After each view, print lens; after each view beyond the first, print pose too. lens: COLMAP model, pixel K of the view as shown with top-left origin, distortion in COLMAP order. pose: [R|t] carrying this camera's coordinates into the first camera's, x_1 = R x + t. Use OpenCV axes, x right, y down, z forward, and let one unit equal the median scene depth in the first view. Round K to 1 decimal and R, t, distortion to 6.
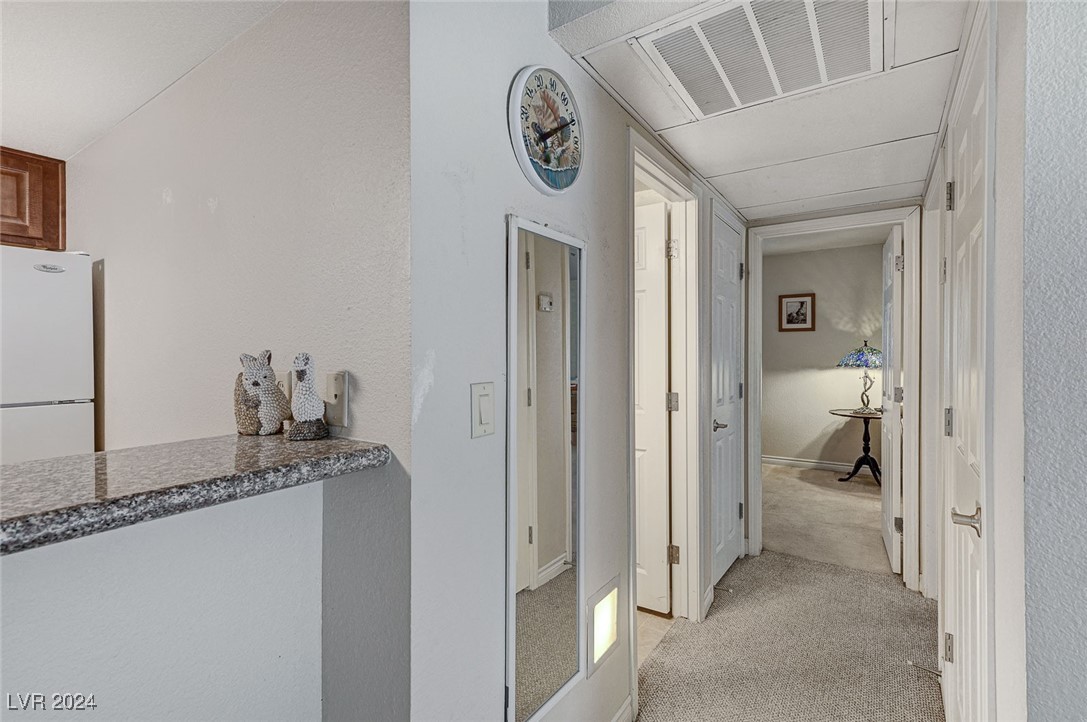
lens RADIAL K [[494.9, 0, 545.2], [0, 494.9, 357.5], [0, 0, 1]] dist [0.016599, -0.000036]
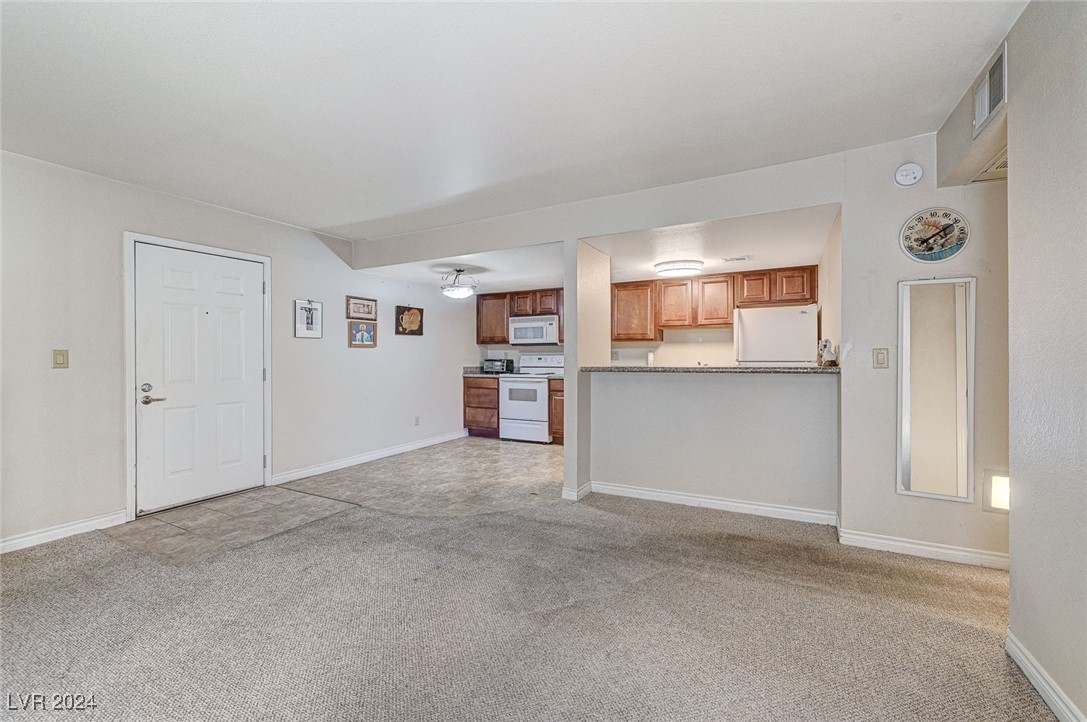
lens RADIAL K [[448.3, 0, 543.9], [0, 448.3, 353.0], [0, 0, 1]] dist [-0.003317, -0.000159]
pose [[0.104153, -0.001945, -0.994559, 0.761855], [-0.000290, 0.999998, -0.001986, 0.029447], [0.994561, 0.000495, 0.104152, -0.389351]]
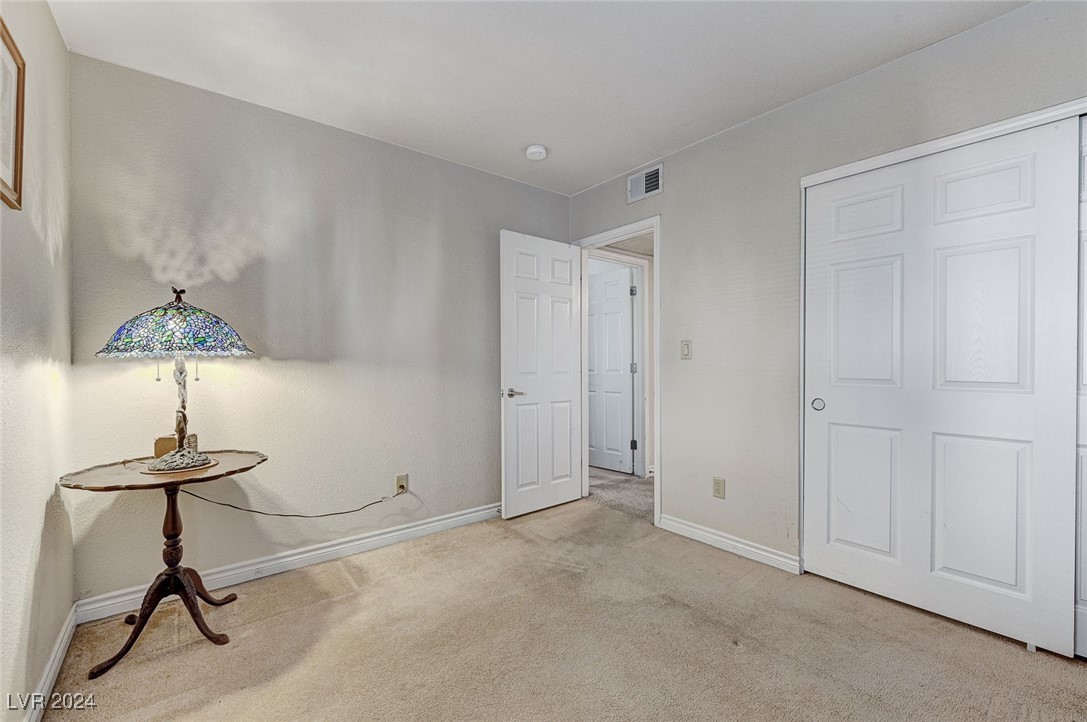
lens RADIAL K [[451.9, 0, 546.1], [0, 451.9, 359.4], [0, 0, 1]] dist [0.001486, 0.000344]
pose [[-0.957334, 0.000796, 0.288984, 0.396090], [0.001842, 0.999993, 0.003347, 0.038578], [-0.288979, 0.003737, -0.957328, 2.058434]]
